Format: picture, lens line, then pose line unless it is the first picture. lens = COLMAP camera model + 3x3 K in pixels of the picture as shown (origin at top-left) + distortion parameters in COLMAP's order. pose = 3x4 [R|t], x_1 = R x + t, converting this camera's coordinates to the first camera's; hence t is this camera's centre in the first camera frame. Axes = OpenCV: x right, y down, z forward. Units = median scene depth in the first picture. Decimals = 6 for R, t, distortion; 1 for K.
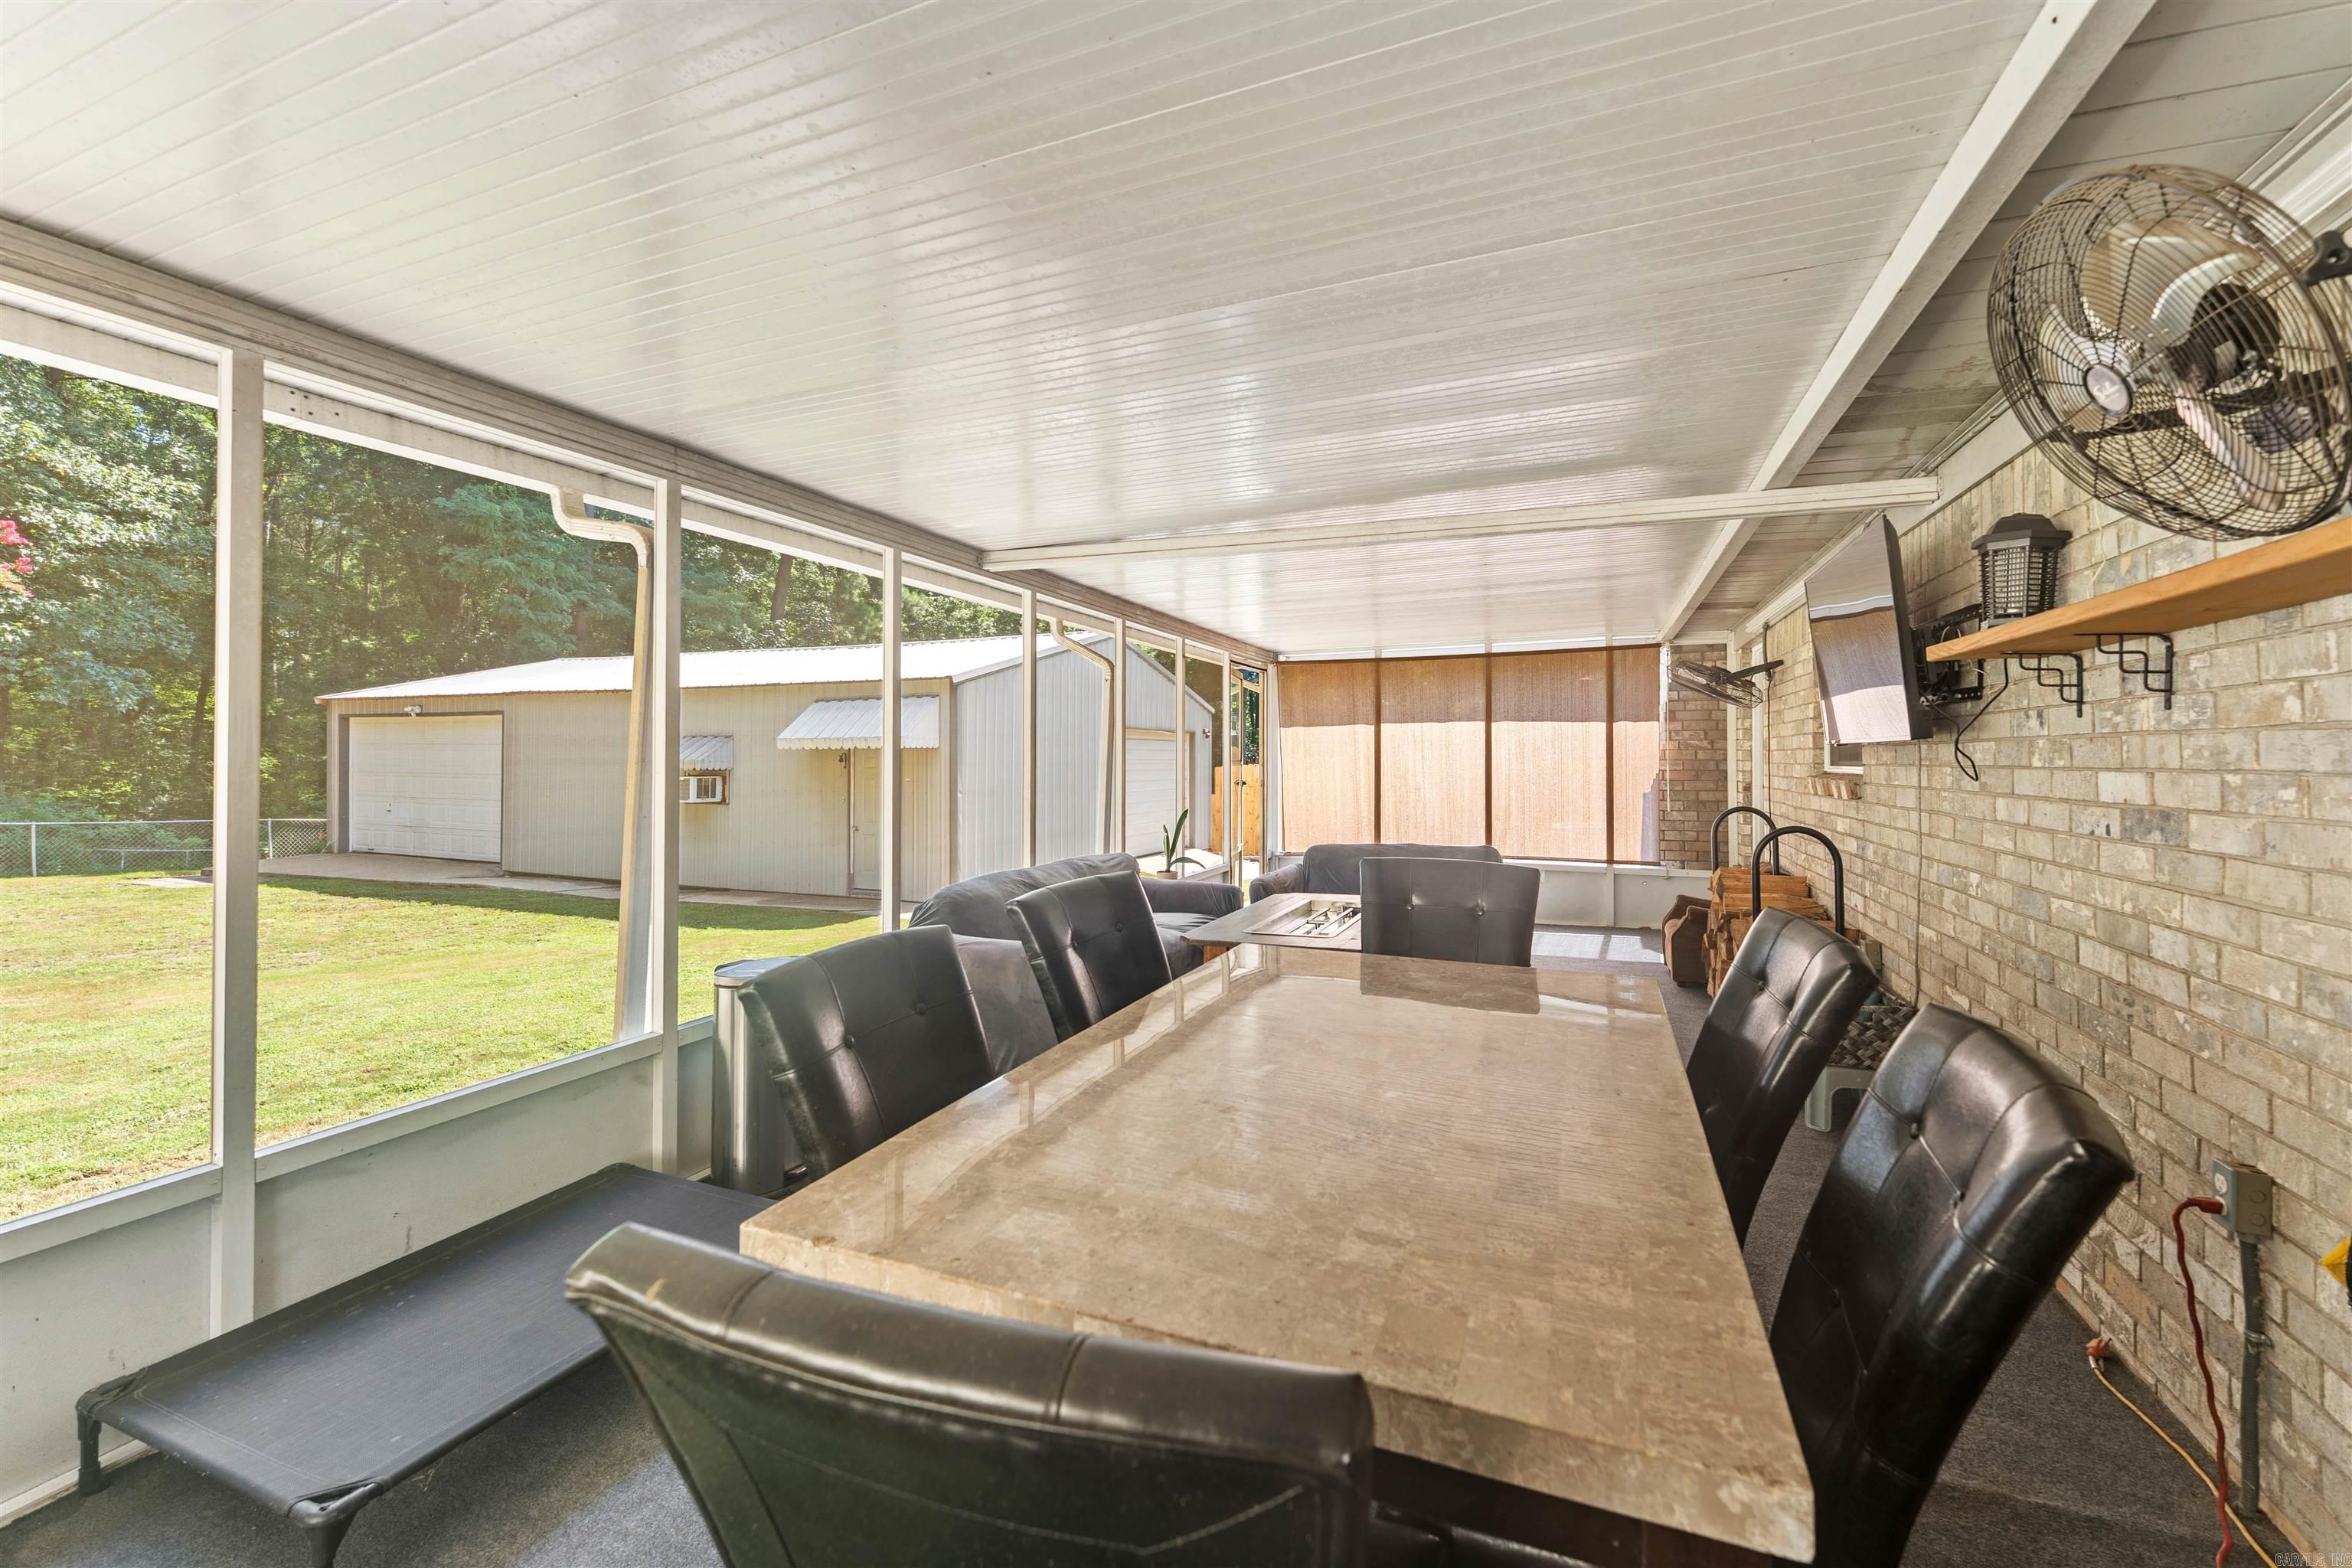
lens RADIAL K [[955.2, 0, 1182.2], [0, 955.2, 764.9], [0, 0, 1]] dist [-0.002956, 0.001093]
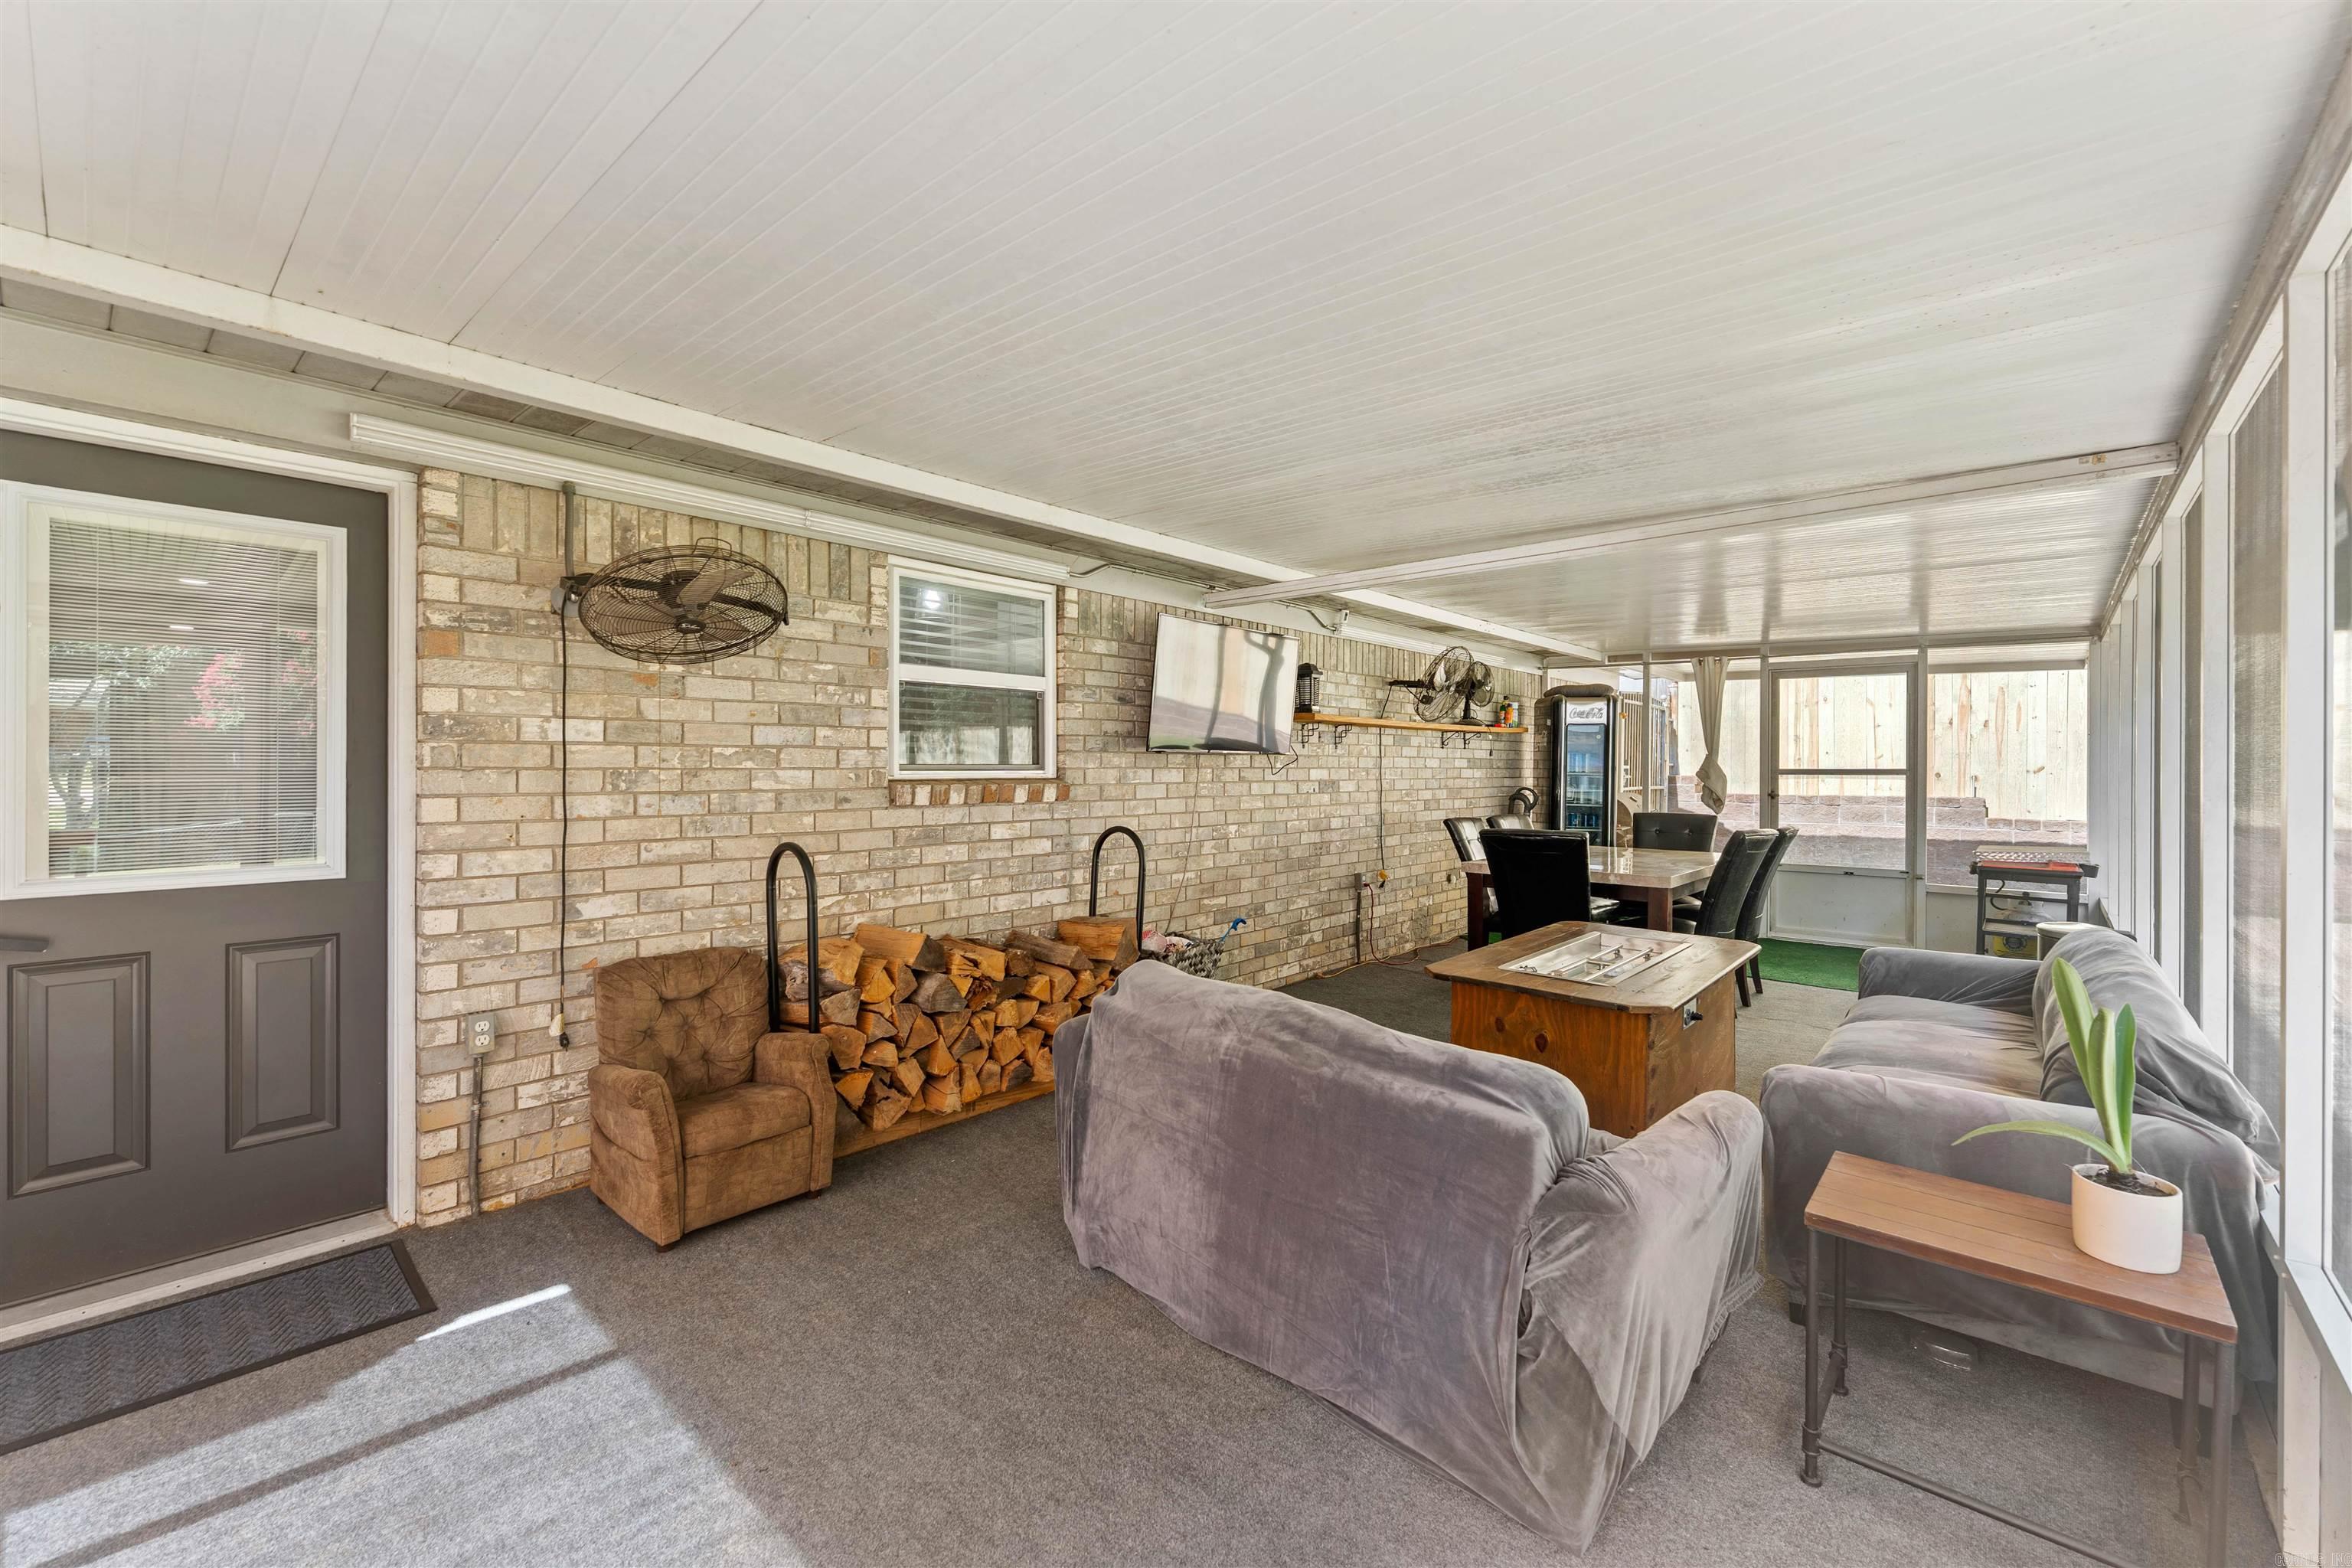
lens RADIAL K [[955.2, 0, 1184.6], [0, 955.2, 768.4], [0, 0, 1]] dist [-0.002956, 0.001093]
pose [[-0.943788, -0.004582, 0.330519, 0.412670], [-0.001790, 0.999960, 0.008750, -0.018553], [-0.330545, 0.007666, -0.943759, 3.807081]]
